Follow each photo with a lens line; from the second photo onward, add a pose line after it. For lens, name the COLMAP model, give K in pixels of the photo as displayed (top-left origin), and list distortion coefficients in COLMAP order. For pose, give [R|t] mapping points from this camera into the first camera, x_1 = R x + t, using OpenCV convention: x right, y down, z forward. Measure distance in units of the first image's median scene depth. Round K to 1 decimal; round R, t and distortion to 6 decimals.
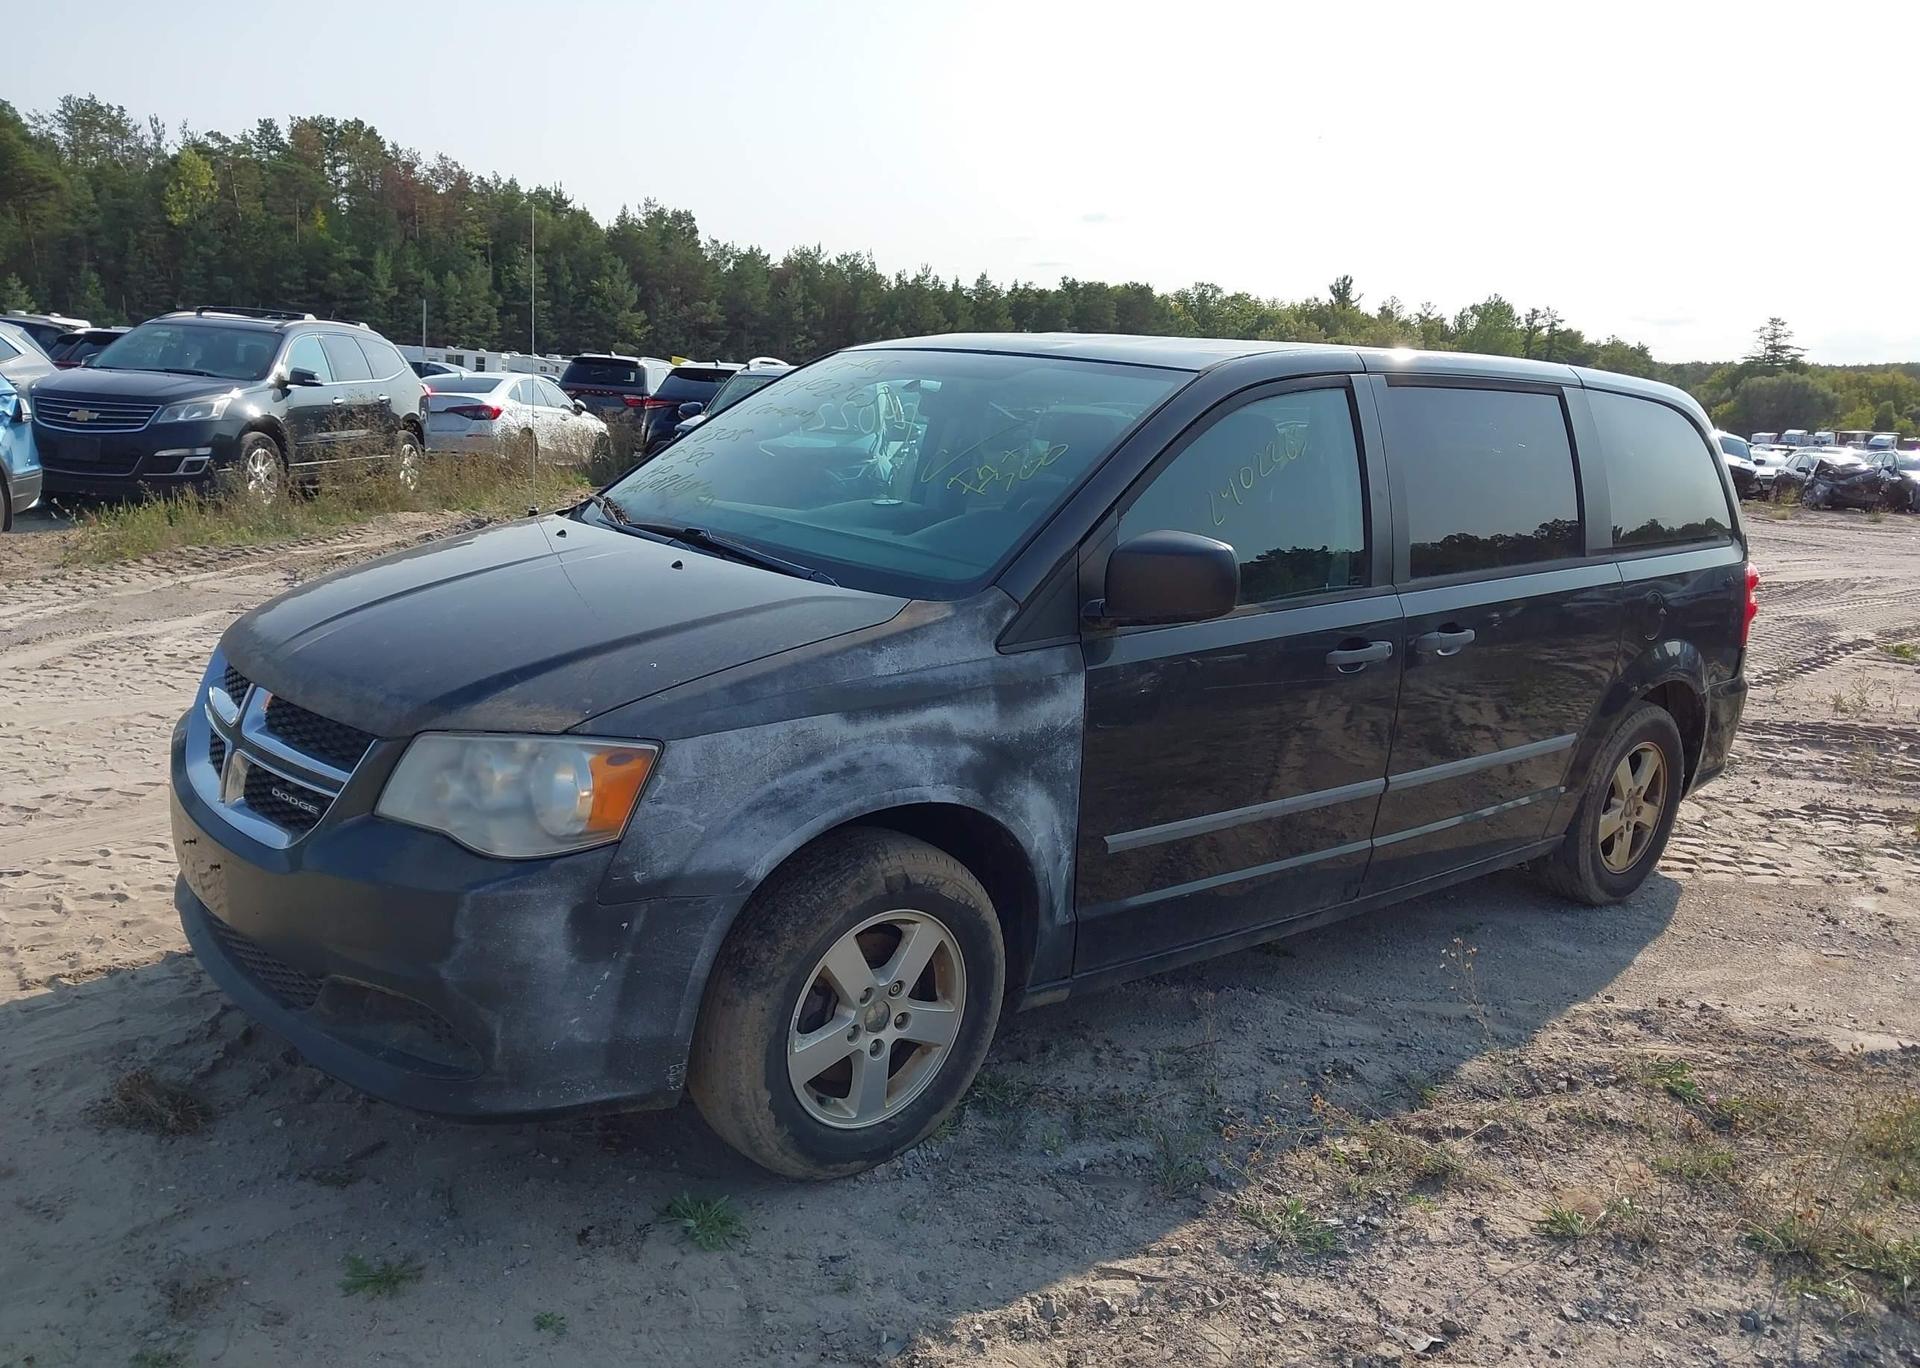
lens RADIAL K [[1500.3, 0, 960.0], [0, 1500.3, 684.0], [0, 0, 1]] dist [0.052190, -0.049766]
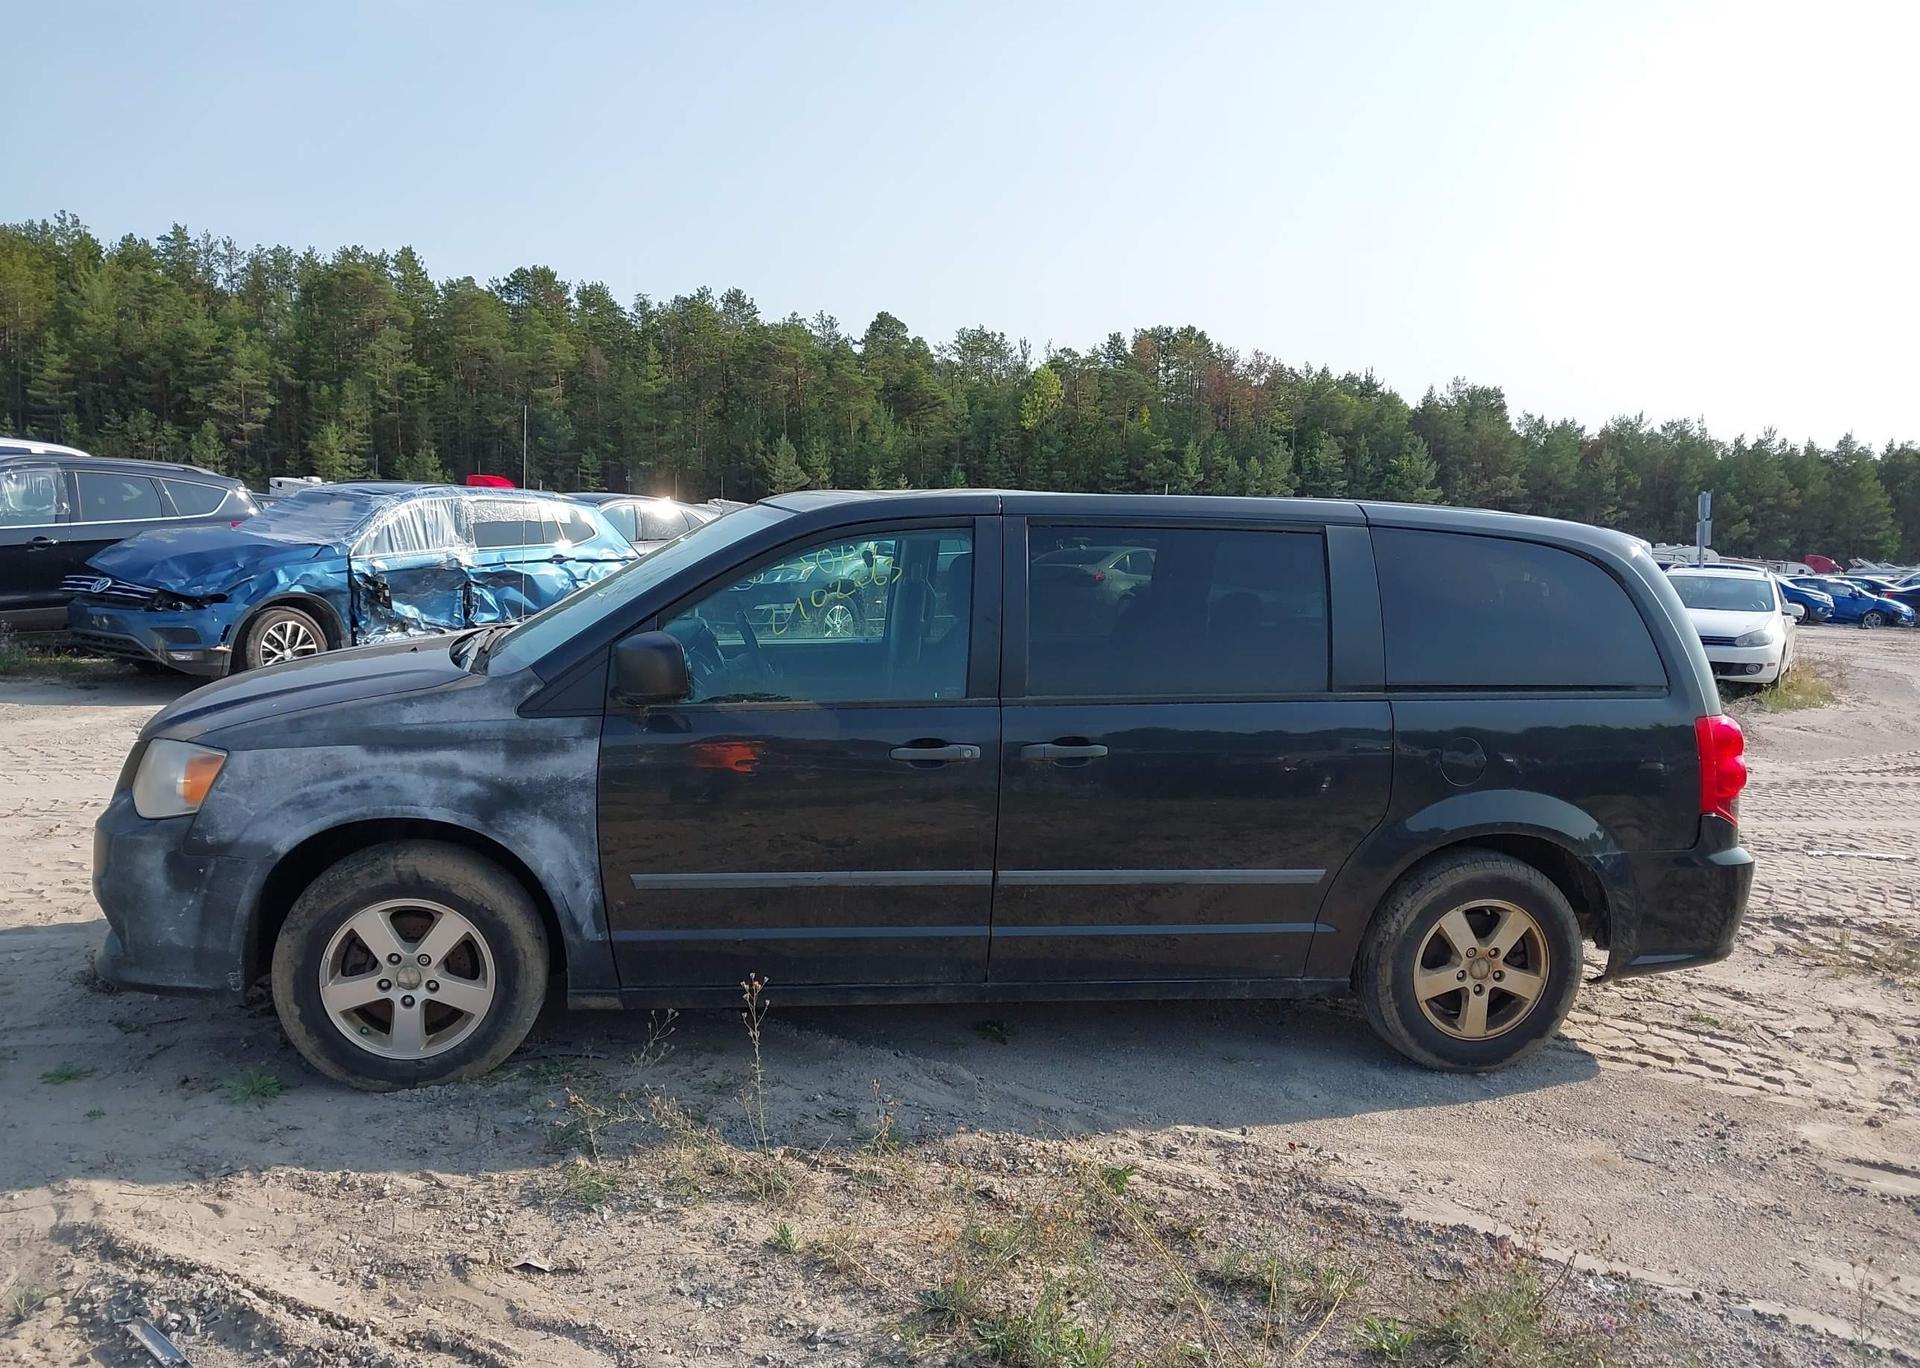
lens RADIAL K [[1498.0, 0, 953.1], [0, 1498.0, 734.4], [0, 0, 1]] dist [0.001131, -0.012079]
pose [[0.862870, 0.053413, -0.502595, 0.936620], [-0.094064, 0.993998, -0.055855, 0.029810], [0.496595, 0.095472, 0.862716, 0.053719]]
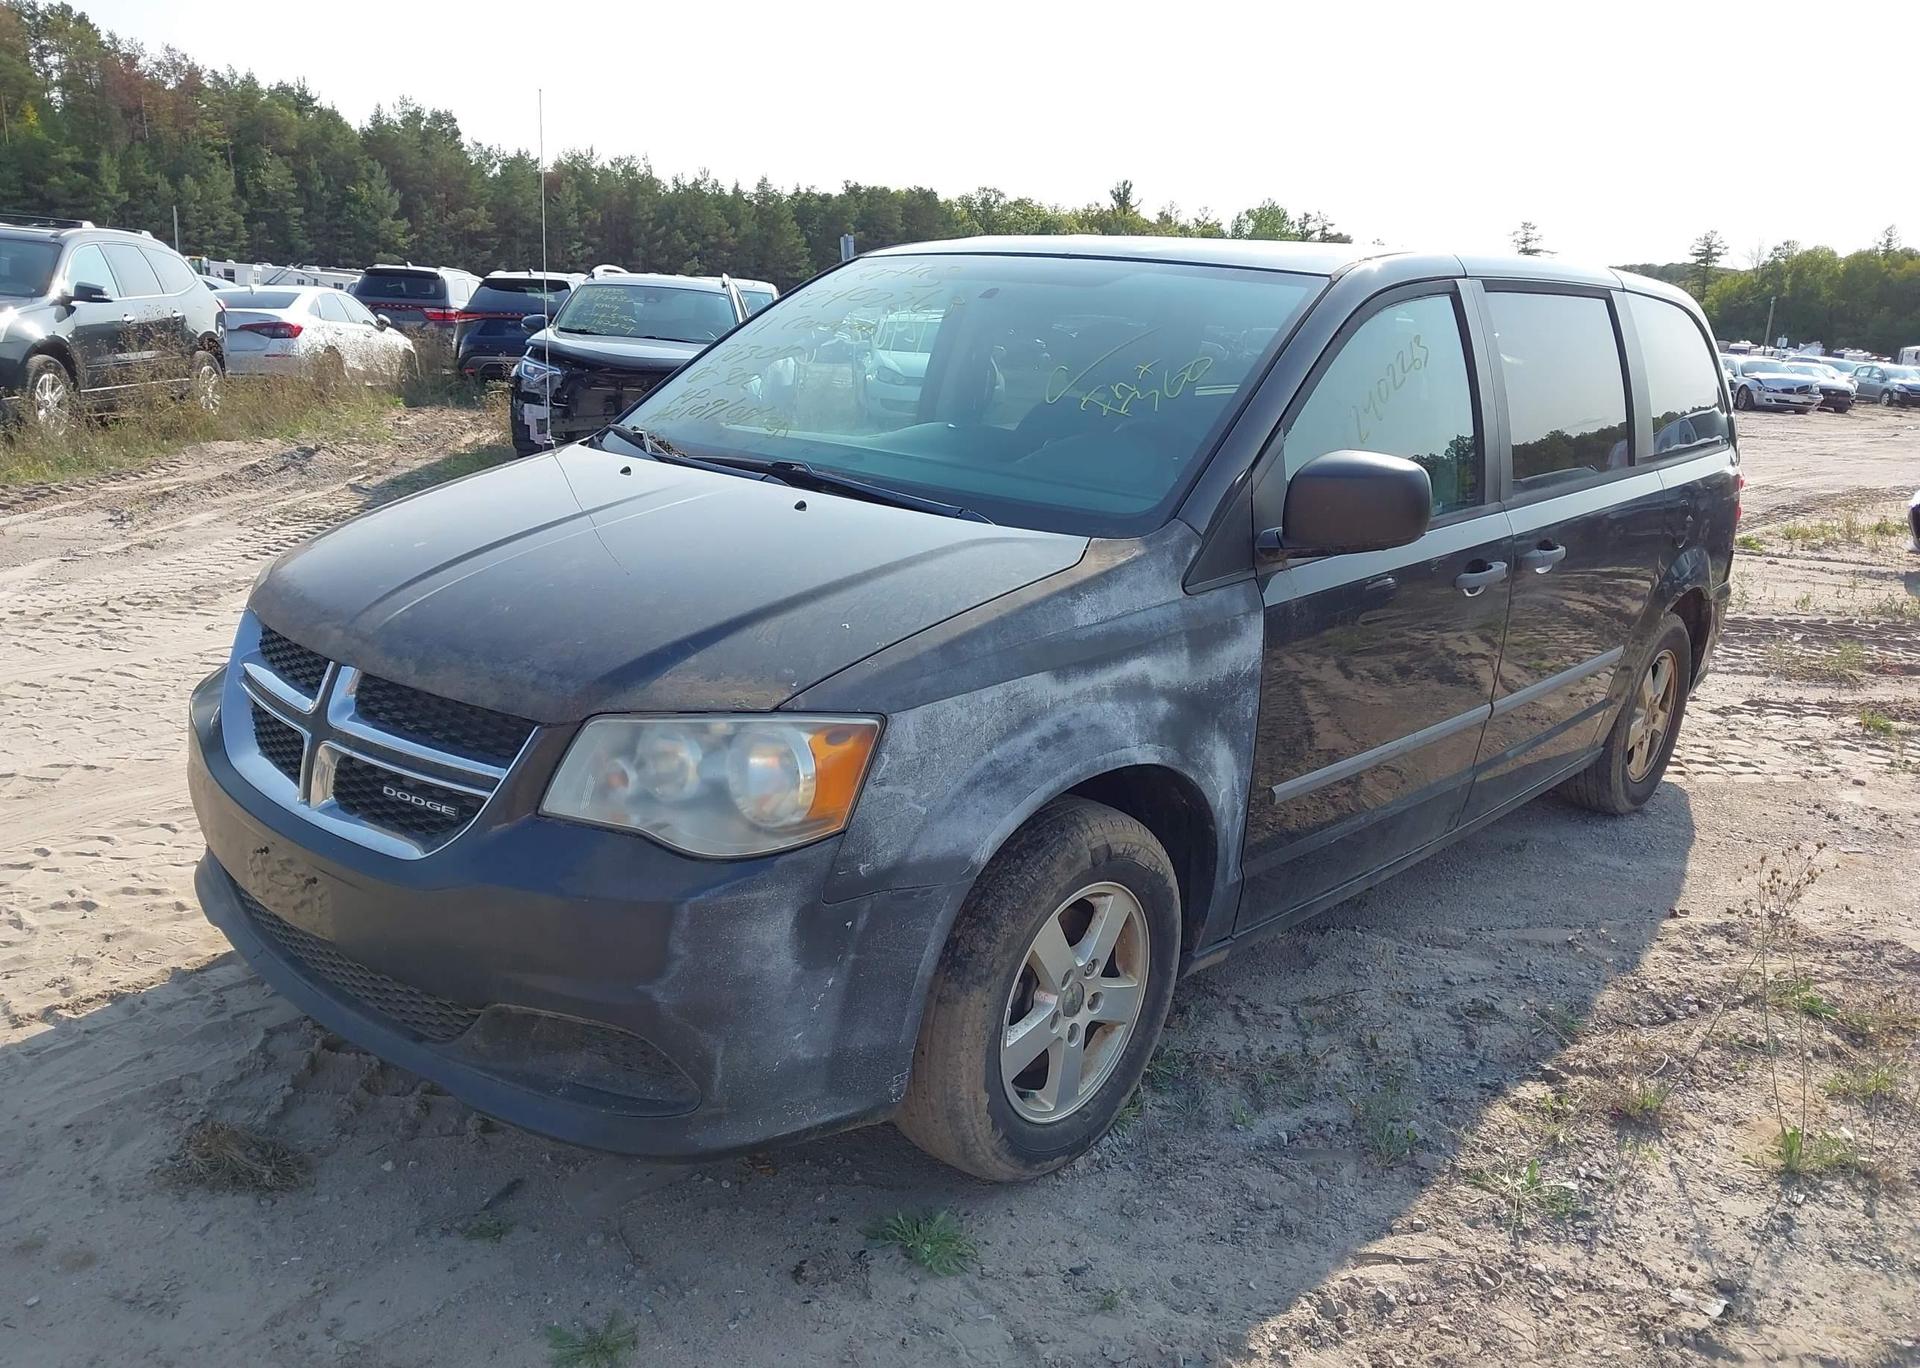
lens RADIAL K [[1508.3, 0, 948.6], [0, 1508.3, 682.0], [0, 0, 1]] dist [0.018398, 0.007610]
pose [[0.991175, -0.043030, 0.125380, -0.213960], [0.035952, 0.997658, 0.058187, -0.023930], [-0.127590, -0.053165, 0.990401, 0.104198]]
